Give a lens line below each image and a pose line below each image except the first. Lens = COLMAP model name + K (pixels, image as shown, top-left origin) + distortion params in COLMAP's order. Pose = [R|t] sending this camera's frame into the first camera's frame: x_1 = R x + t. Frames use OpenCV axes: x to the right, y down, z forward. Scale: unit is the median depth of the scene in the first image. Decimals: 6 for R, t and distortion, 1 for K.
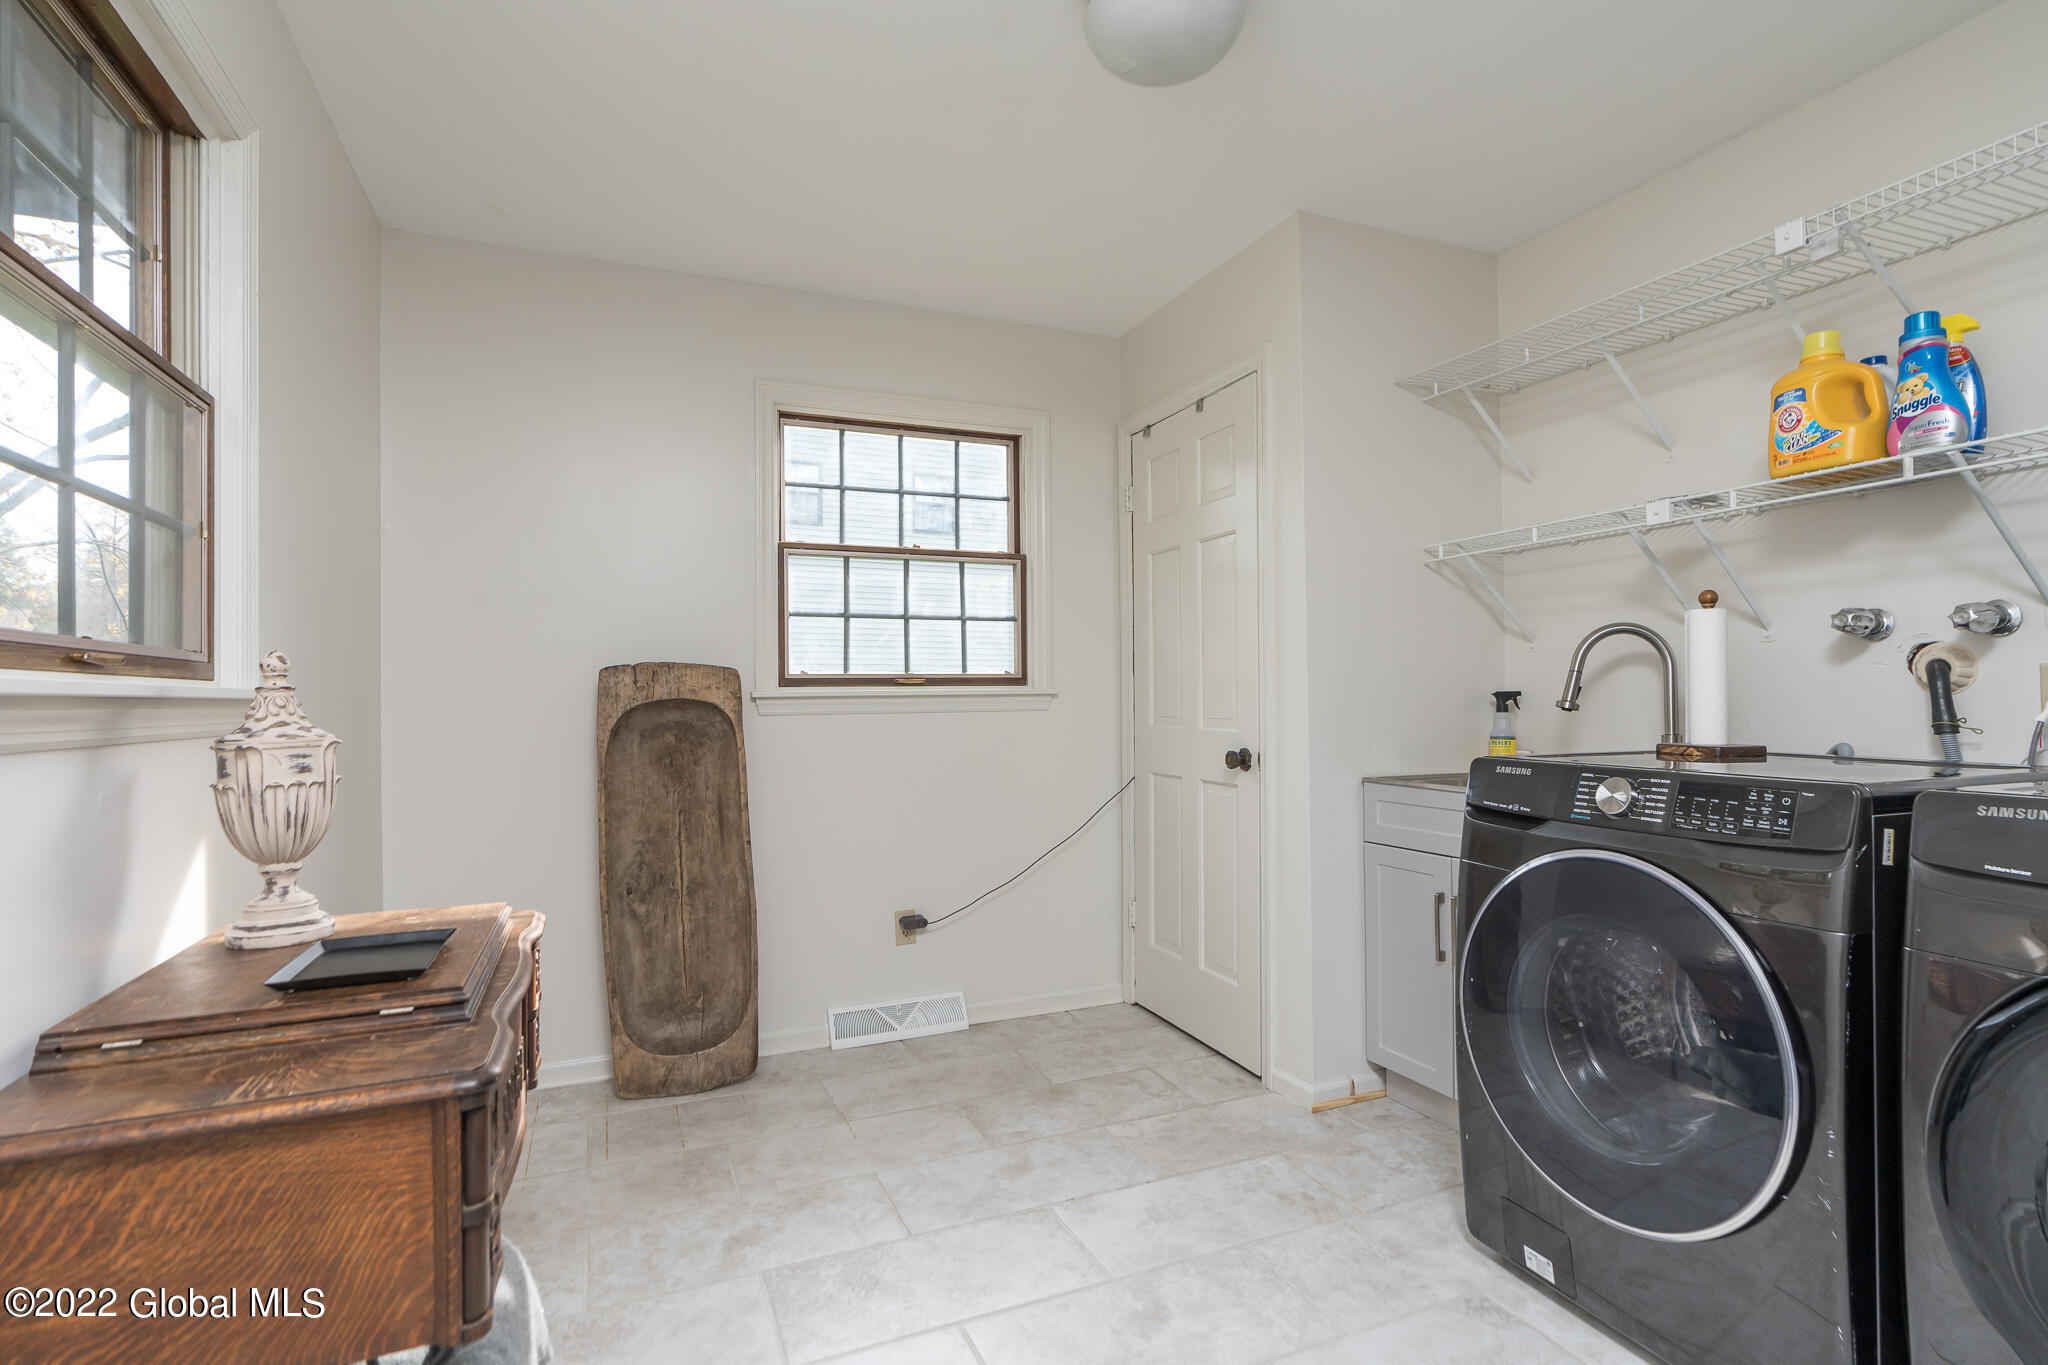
lens RADIAL K [[979.8, 0, 1025.7], [0, 979.8, 689.4], [0, 0, 1]] dist [0.002714, 0.000250]
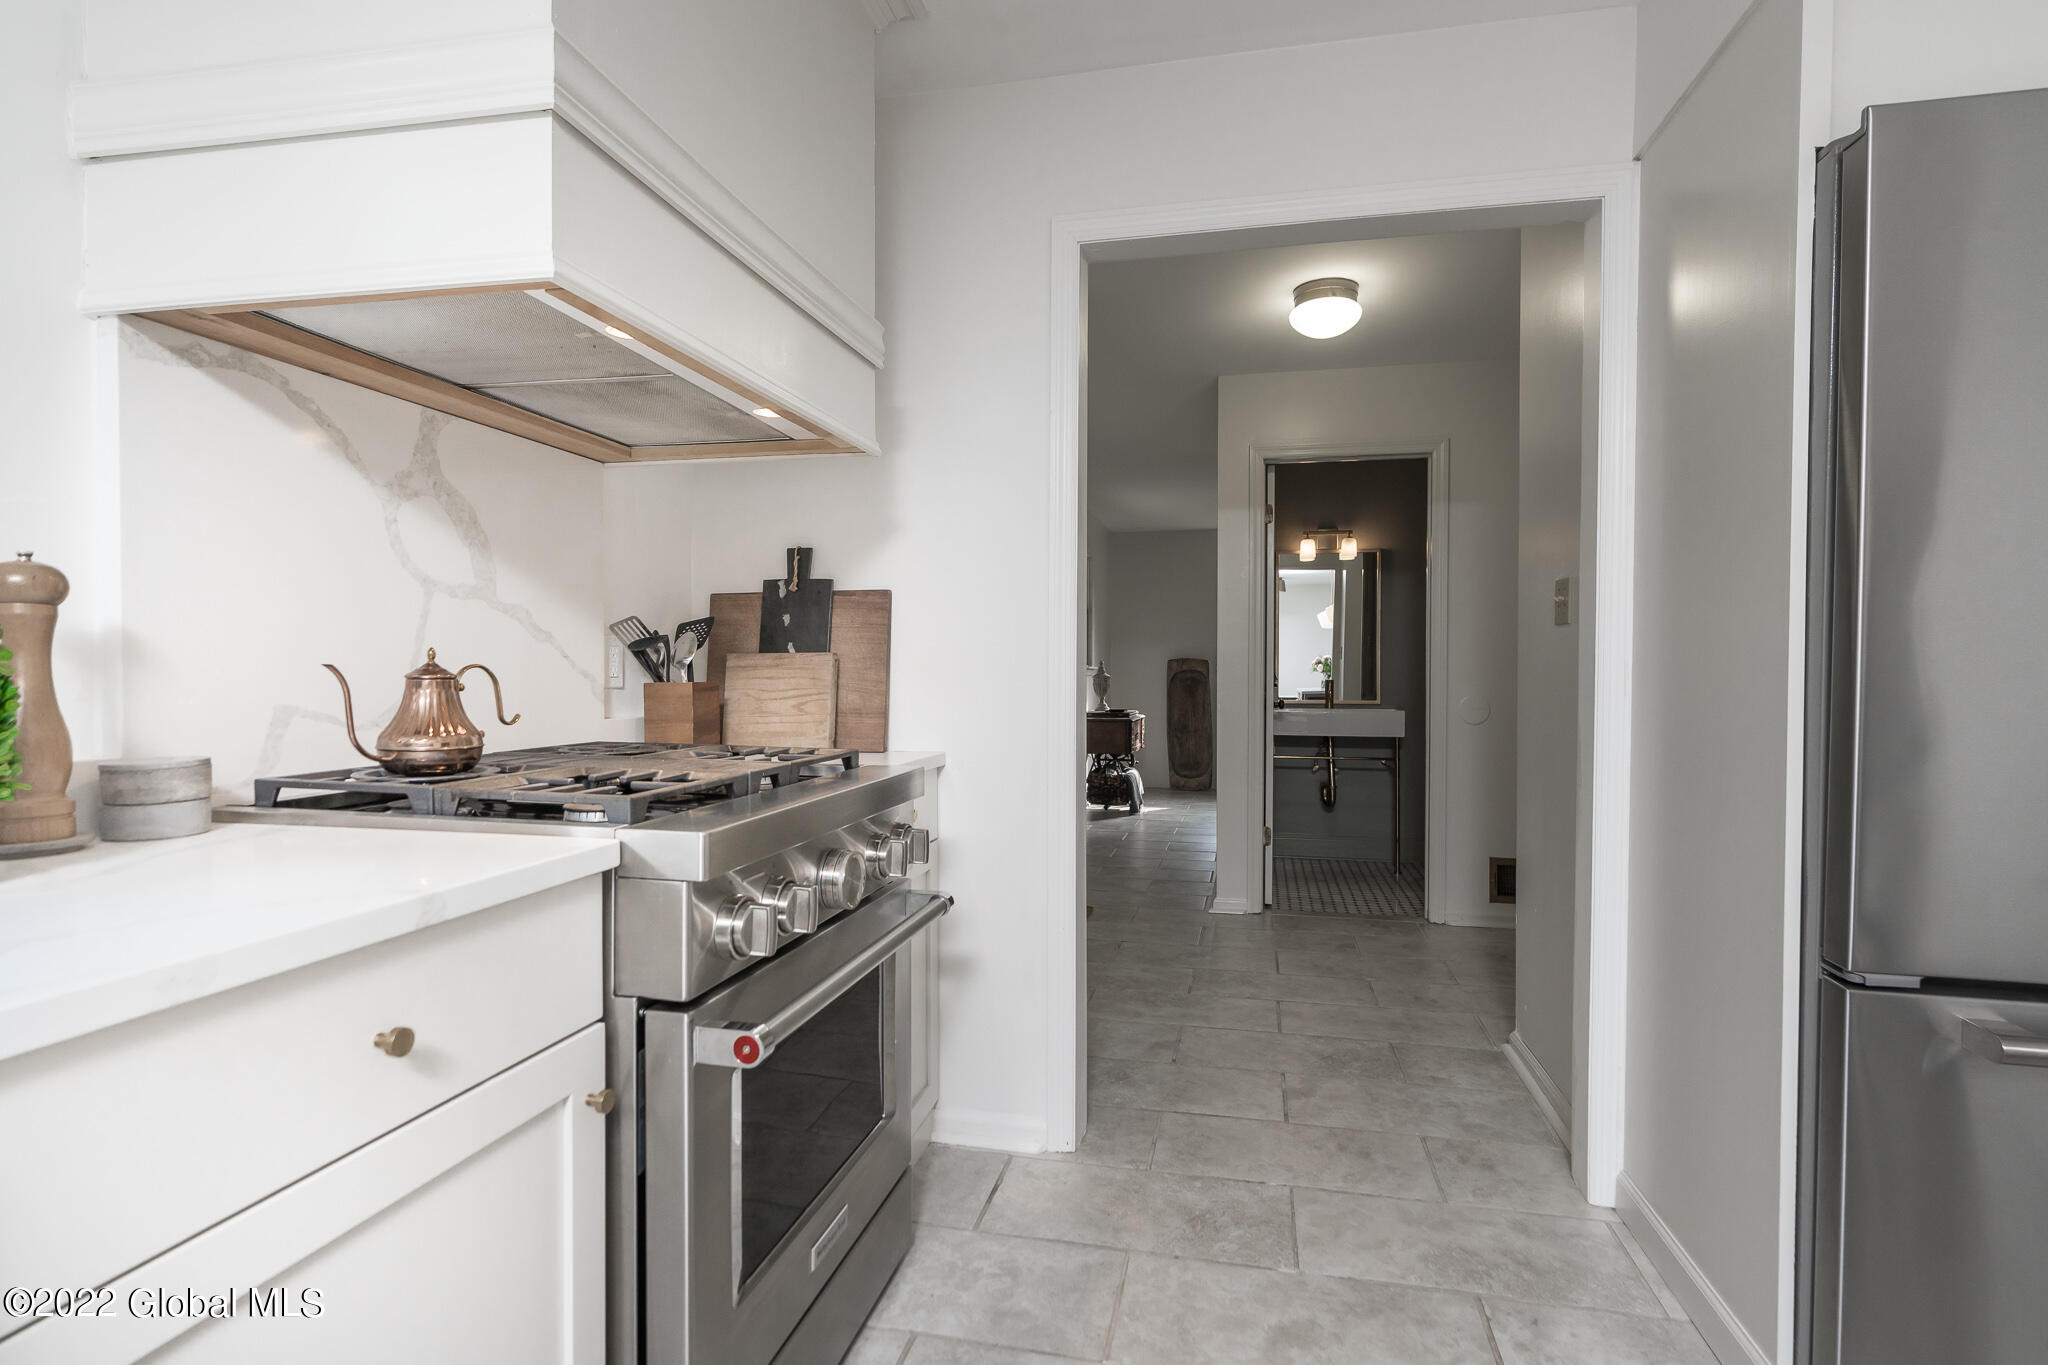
lens RADIAL K [[1008.9, 0, 1041.6], [0, 1008.9, 681.1], [0, 0, 1]] dist [0.022199, -0.000093]
pose [[0.809369, 0.011427, -0.587189, 1.182282], [0.001421, 0.999770, 0.021414, -0.024787], [0.587298, -0.018167, 0.809167, -1.935363]]
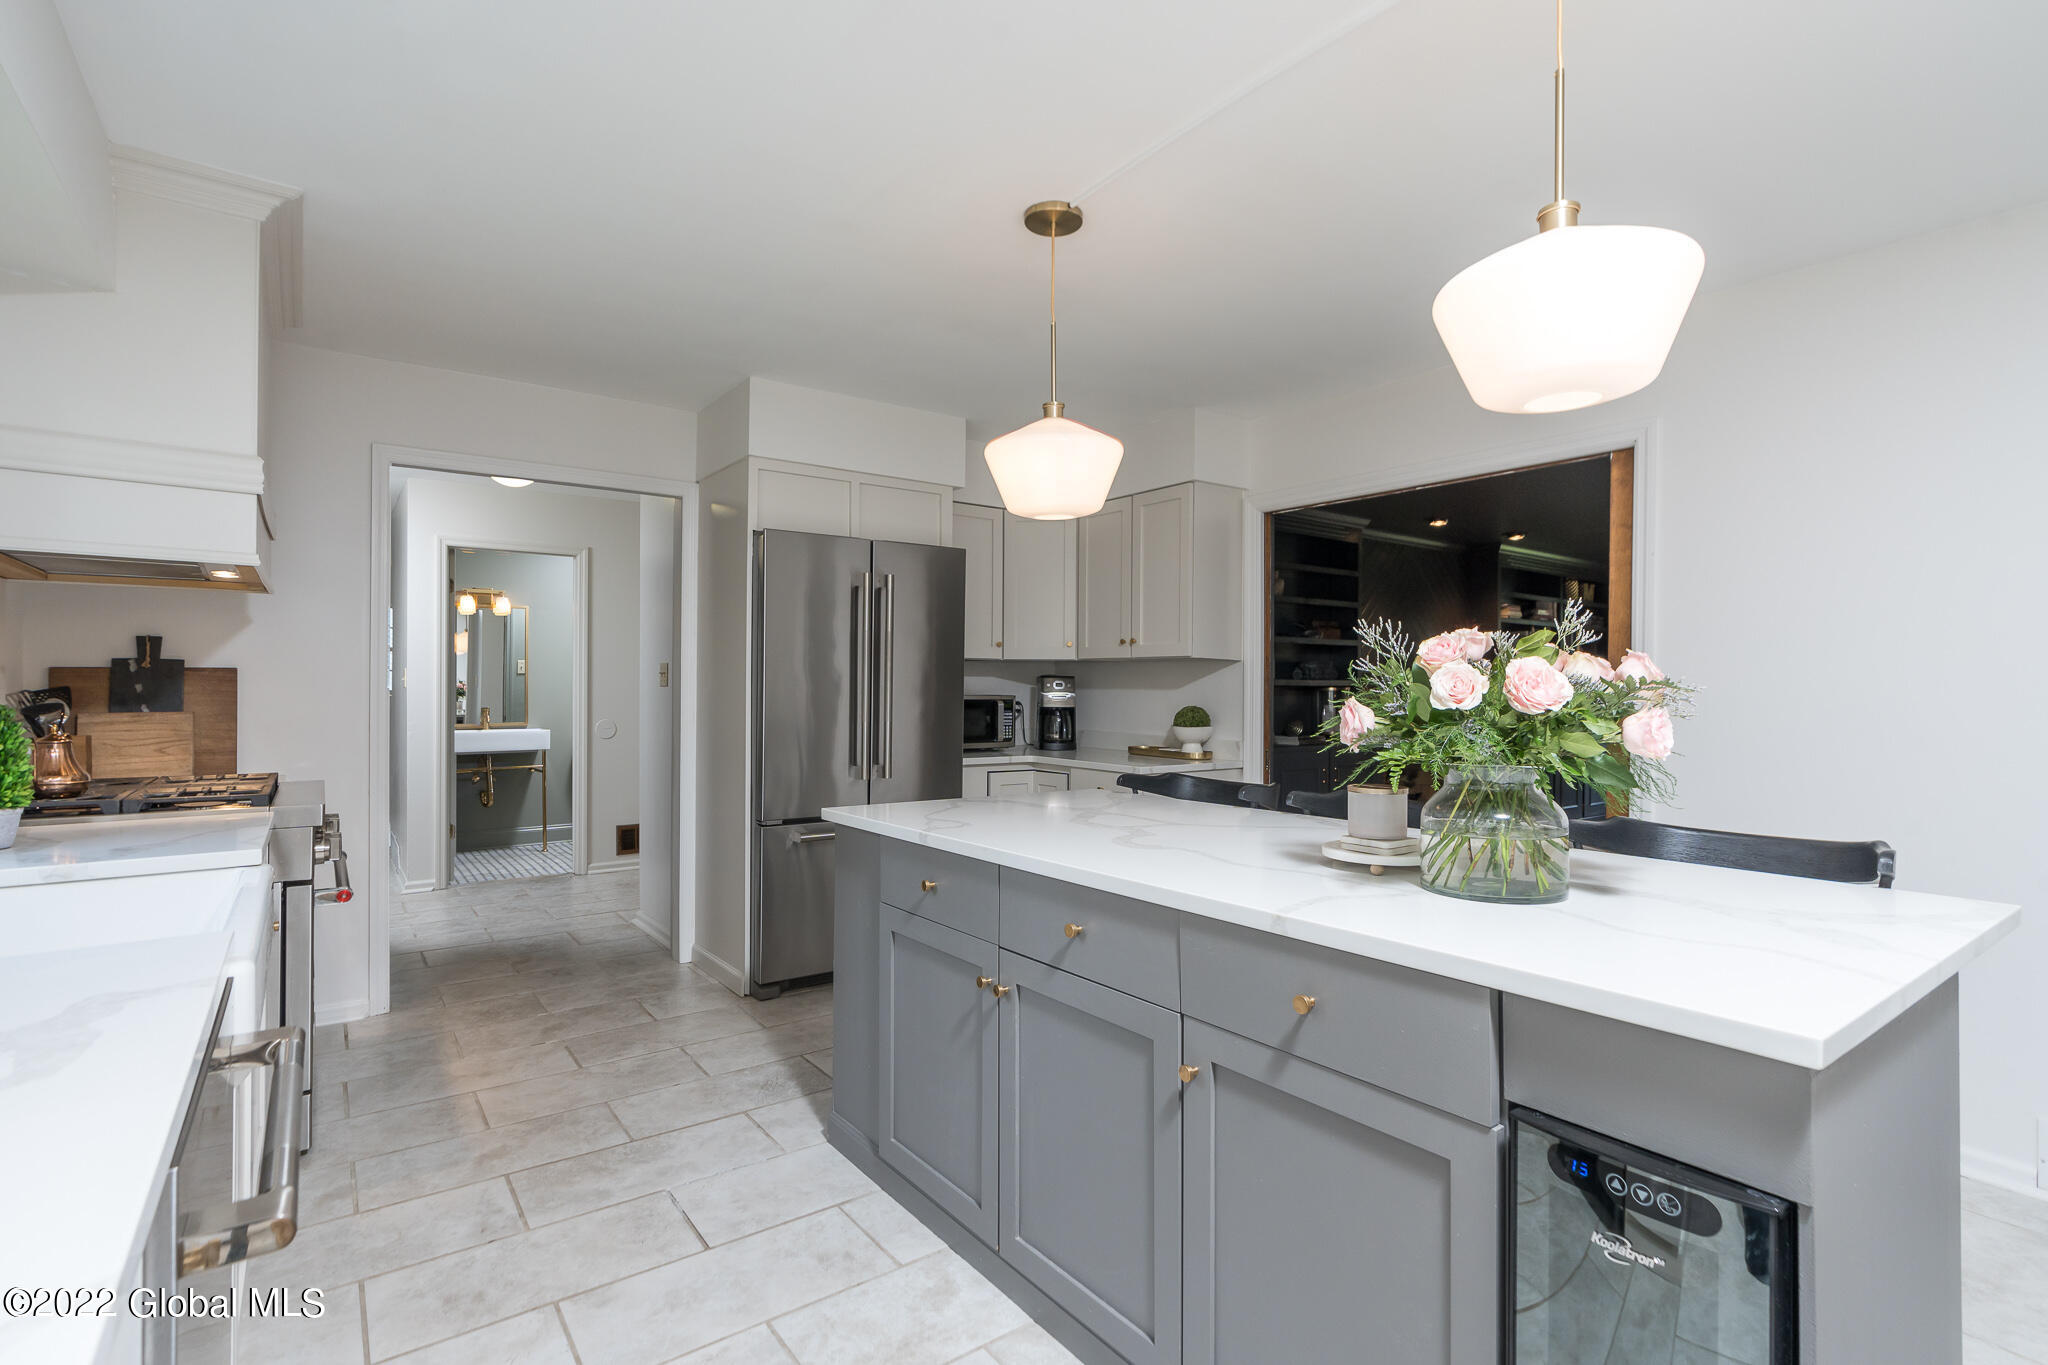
lens RADIAL K [[979.8, 0, 1034.8], [0, 979.8, 680.4], [0, 0, 1]] dist [0.002714, 0.000250]
pose [[0.976681, 0.004788, 0.214643, 1.283630], [-0.007152, 0.999922, 0.010234, -0.087348], [-0.214577, -0.011531, 0.976639, -2.723234]]
